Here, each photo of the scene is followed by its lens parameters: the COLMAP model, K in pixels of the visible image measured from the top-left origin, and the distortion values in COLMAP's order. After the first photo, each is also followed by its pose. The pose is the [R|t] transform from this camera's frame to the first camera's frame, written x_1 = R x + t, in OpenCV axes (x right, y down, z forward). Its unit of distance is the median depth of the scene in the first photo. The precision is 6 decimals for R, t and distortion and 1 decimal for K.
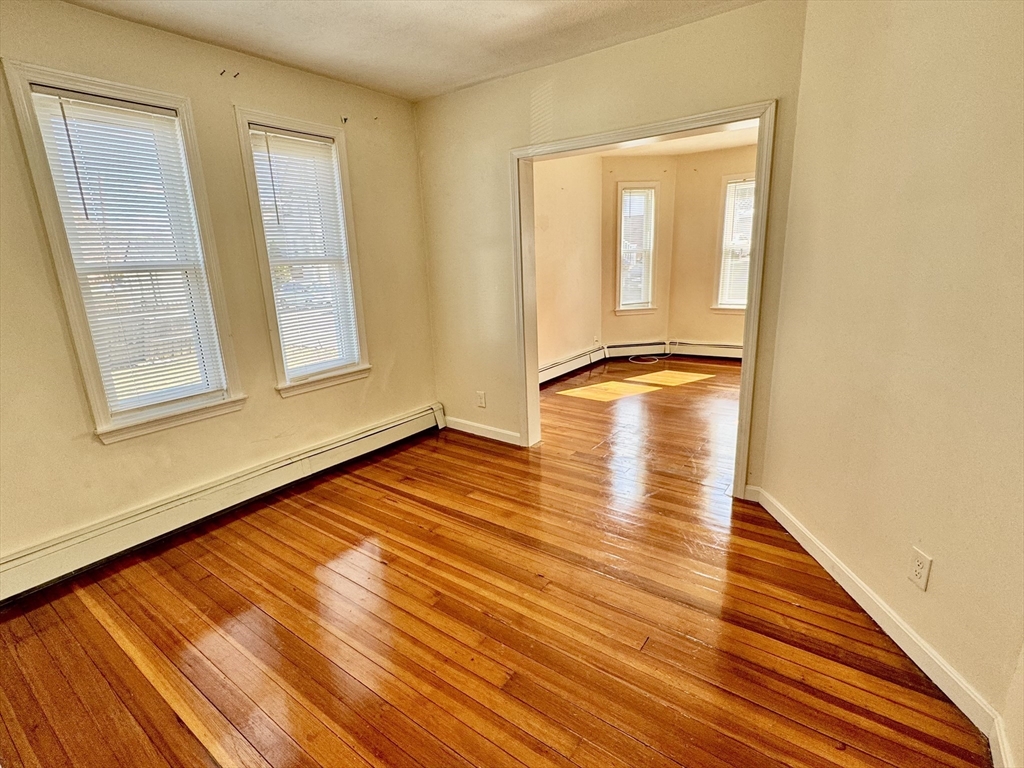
lens RADIAL K [[493.8, 0, 513.0], [0, 493.8, 387.8], [0, 0, 1]] dist [-0.002583, 0.000034]
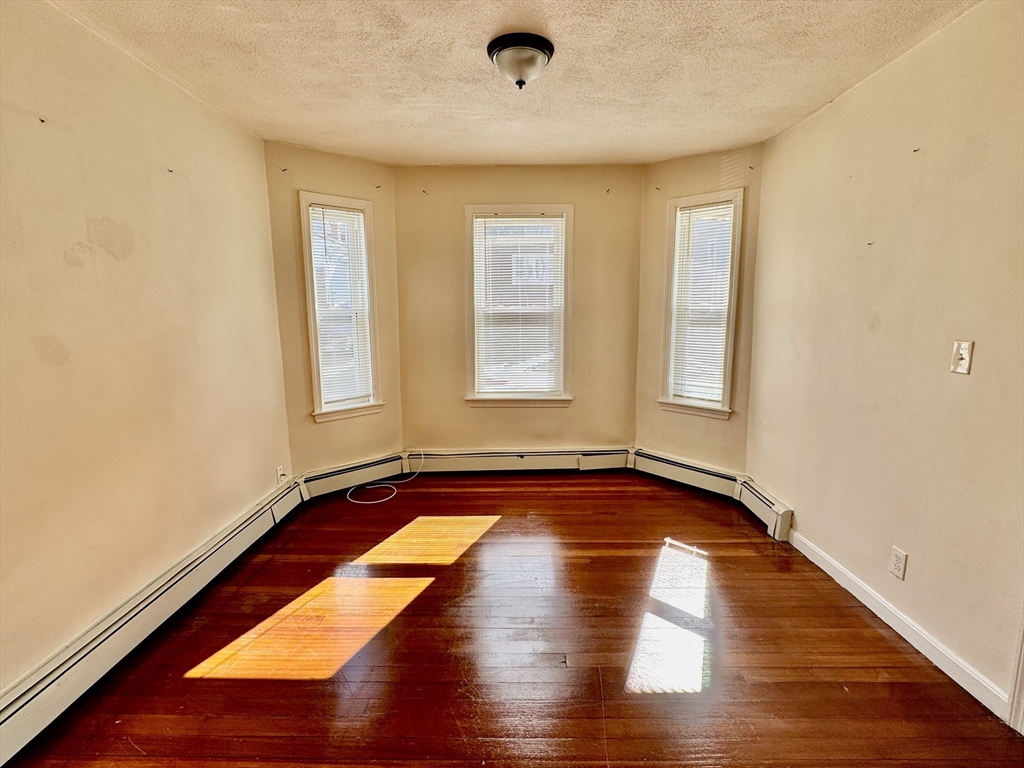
lens RADIAL K [[493.8, 0, 509.8], [0, 493.8, 385.5], [0, 0, 1]] dist [-0.002583, 0.000034]
pose [[0.815196, -0.059626, 0.576108, 0.140763], [0.126285, 0.989053, -0.076329, -0.244830], [-0.565250, 0.134977, 0.813802, 0.860534]]
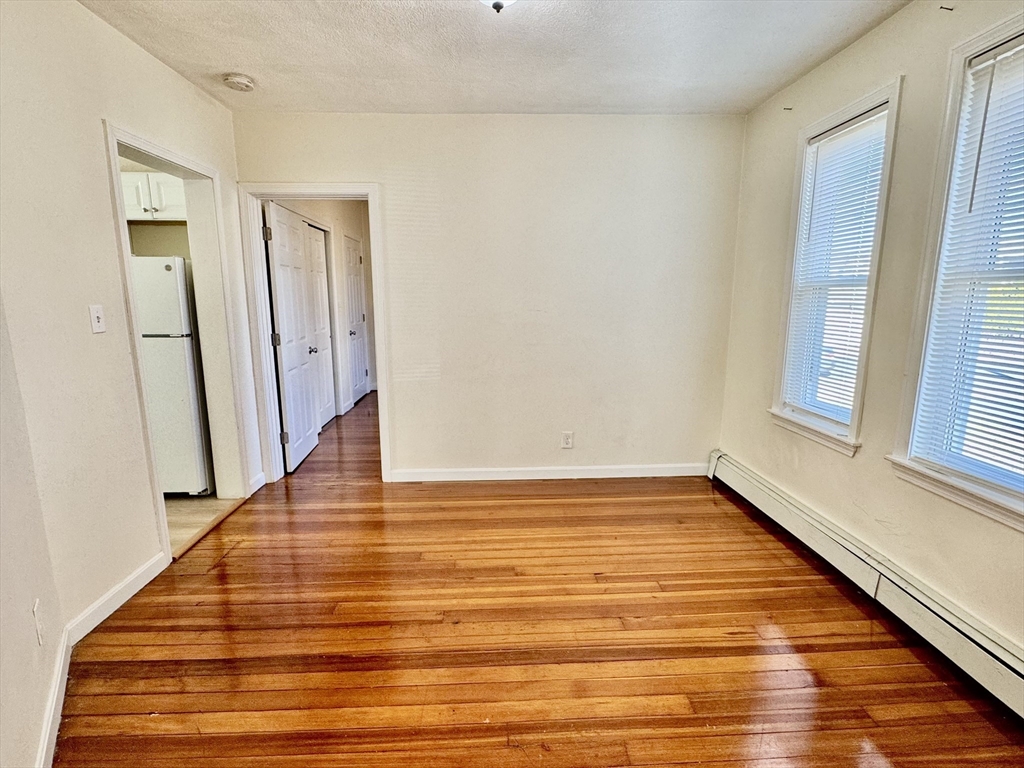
lens RADIAL K [[493.8, 0, 512.6], [0, 493.8, 389.6], [0, 0, 1]] dist [-0.002583, 0.000034]
pose [[-0.781875, 0.152122, -0.604591, 0.330570], [-0.130516, 0.908344, 0.397337, -0.283379], [0.609620, 0.389576, -0.690357, 1.087892]]
